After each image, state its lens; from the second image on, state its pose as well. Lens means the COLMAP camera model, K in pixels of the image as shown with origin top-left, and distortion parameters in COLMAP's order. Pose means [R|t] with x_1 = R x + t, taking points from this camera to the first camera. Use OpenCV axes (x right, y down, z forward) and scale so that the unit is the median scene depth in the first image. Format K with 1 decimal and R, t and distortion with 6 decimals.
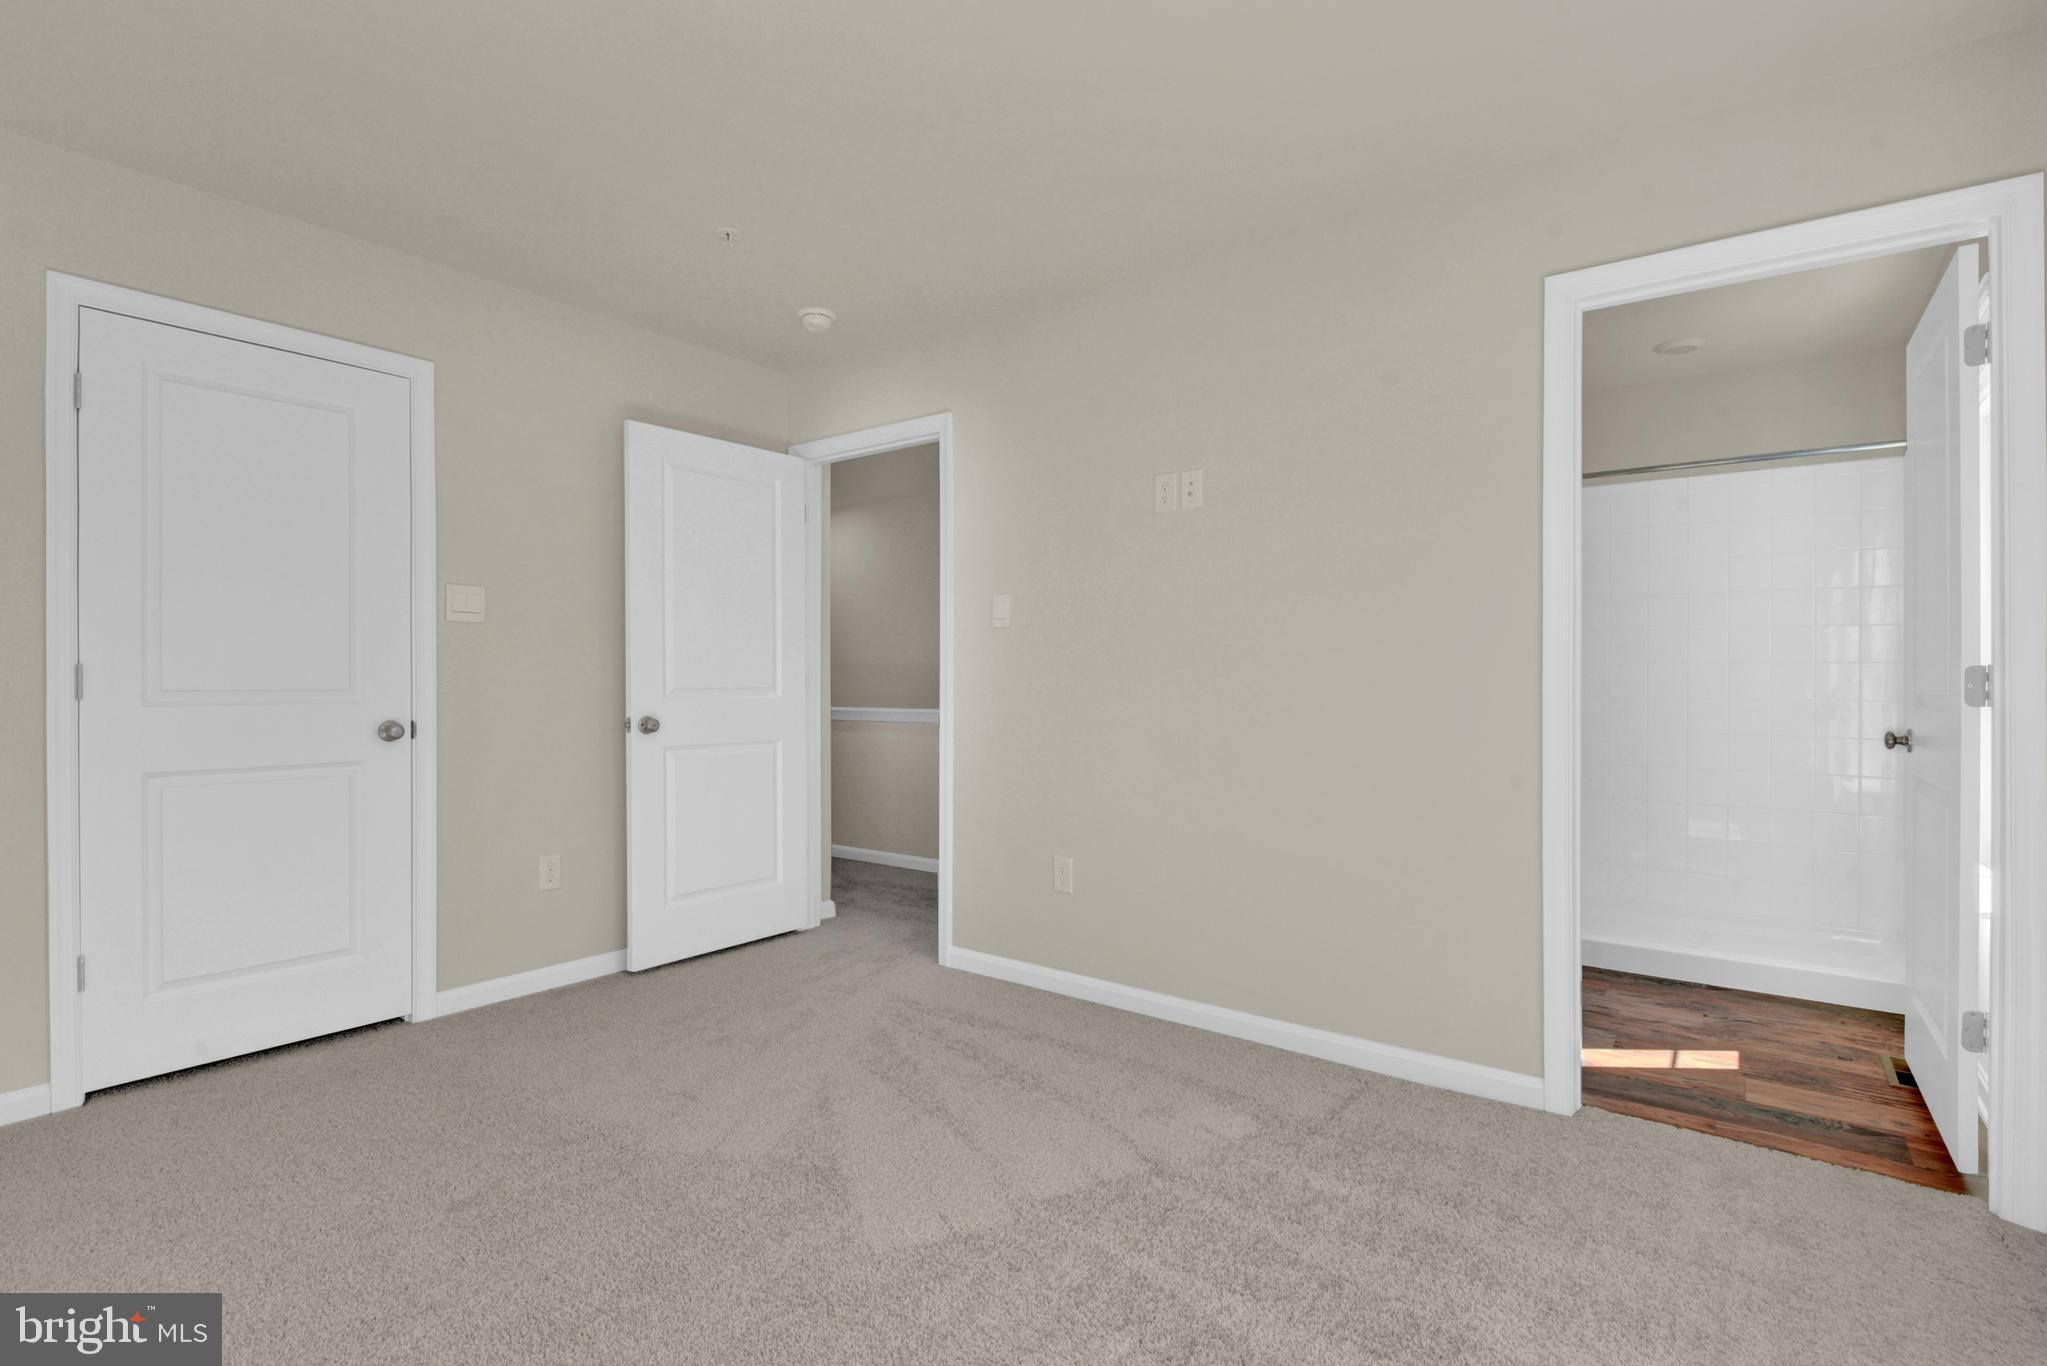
lens RADIAL K [[960.4, 0, 1023.5], [0, 960.4, 683.0], [0, 0, 1]] dist [-0.035139, -0.000613]
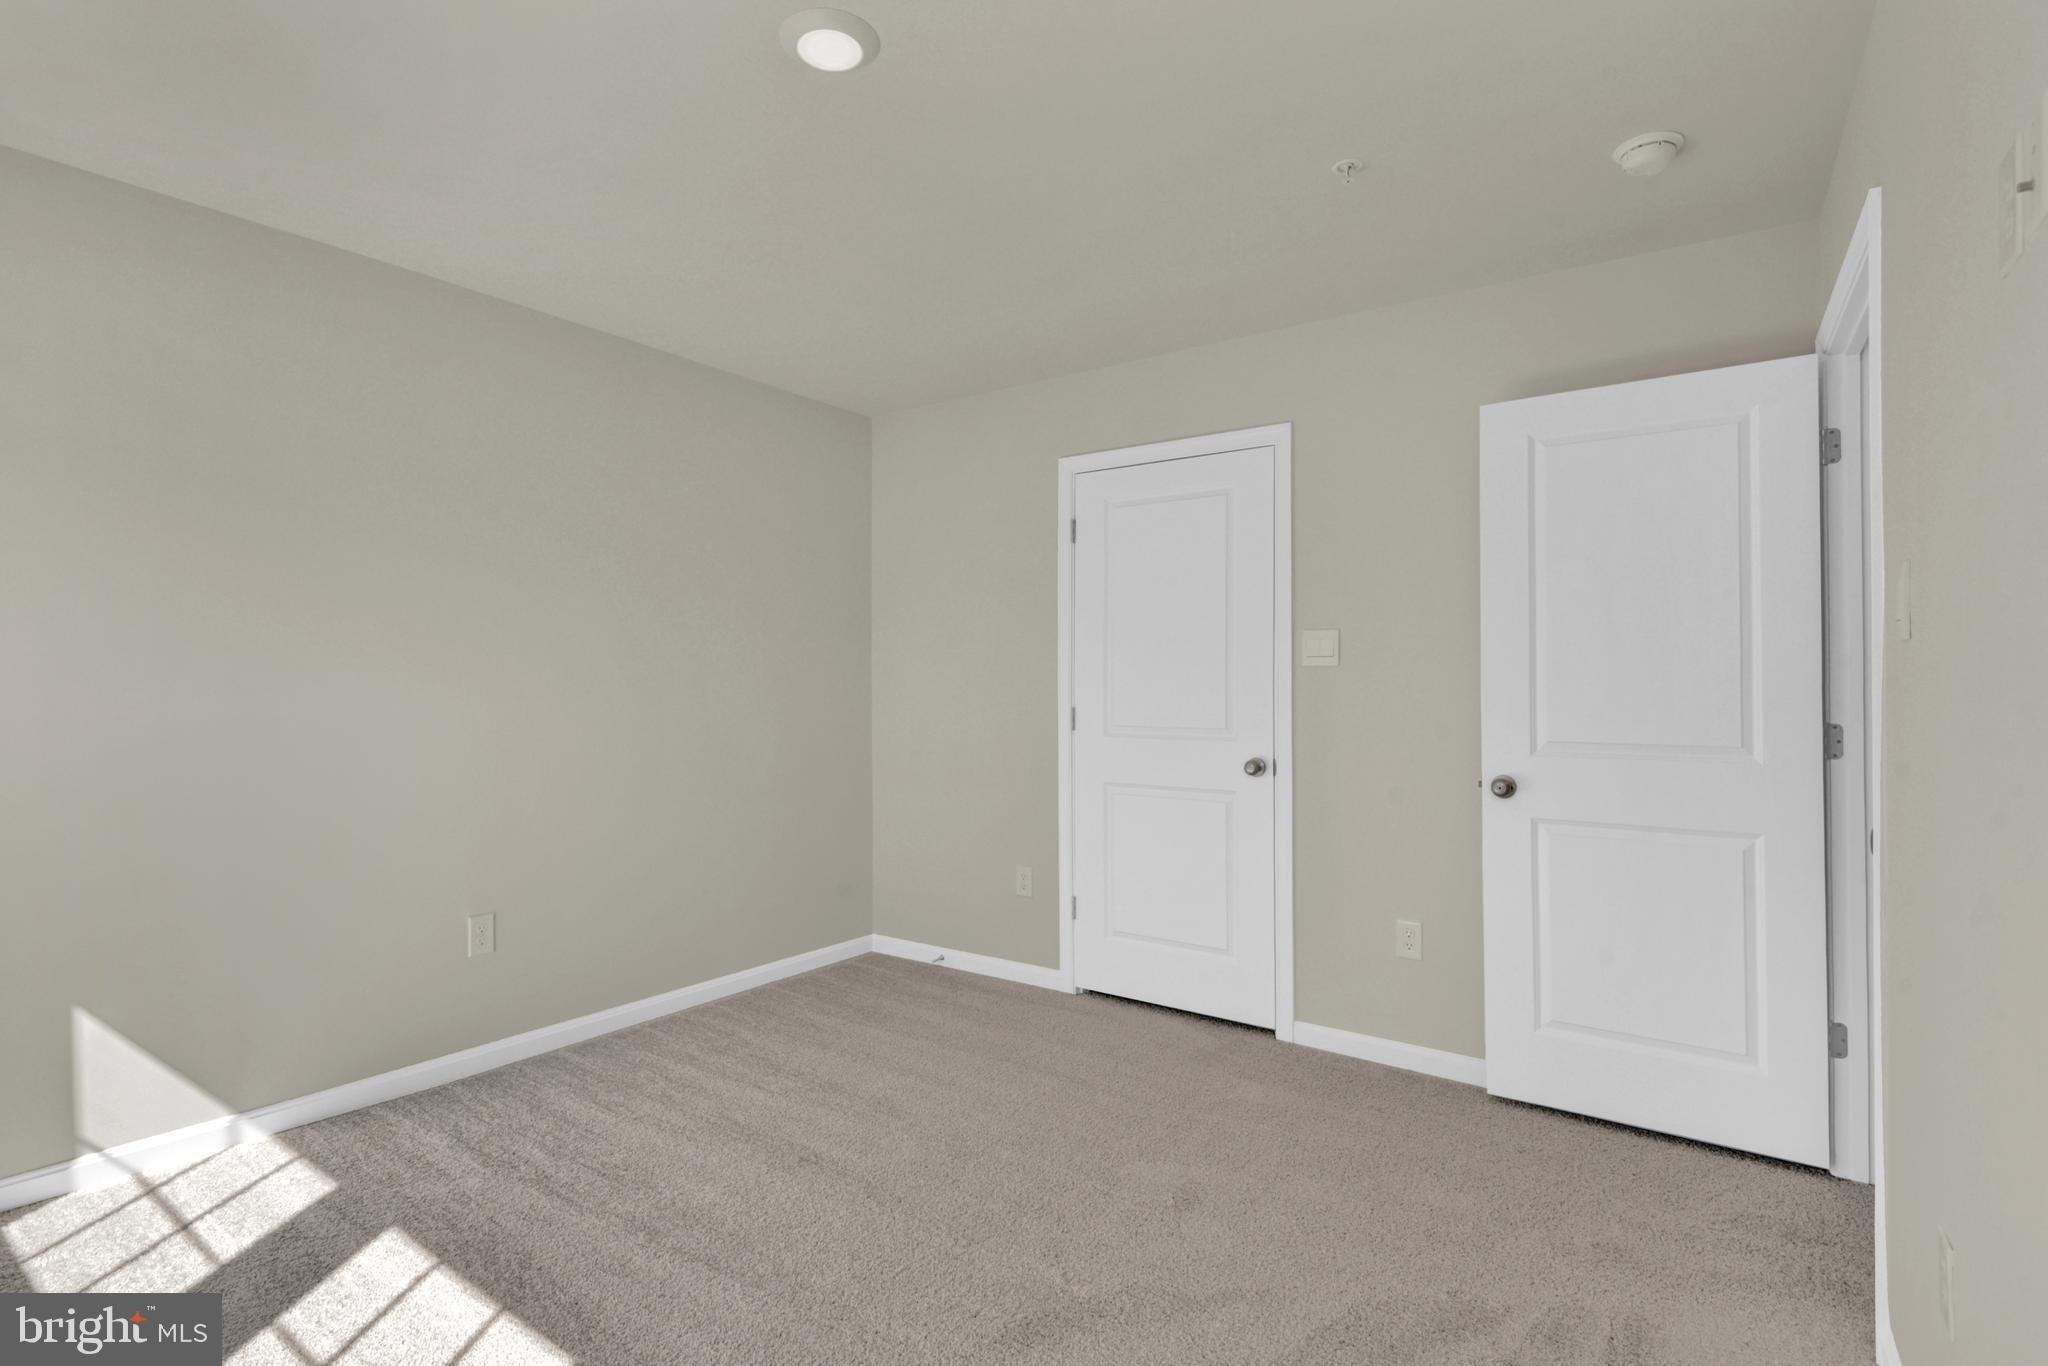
lens RADIAL K [[960.9, 0, 1024.0], [0, 960.9, 683.0], [0, 0, 1]] dist [-0.035139, -0.000613]
pose [[0.008655, -0.008247, -0.999929, 0.446099], [-0.011694, 0.999897, -0.008348, -0.034567], [0.999894, 0.011765, 0.008557, 0.695875]]
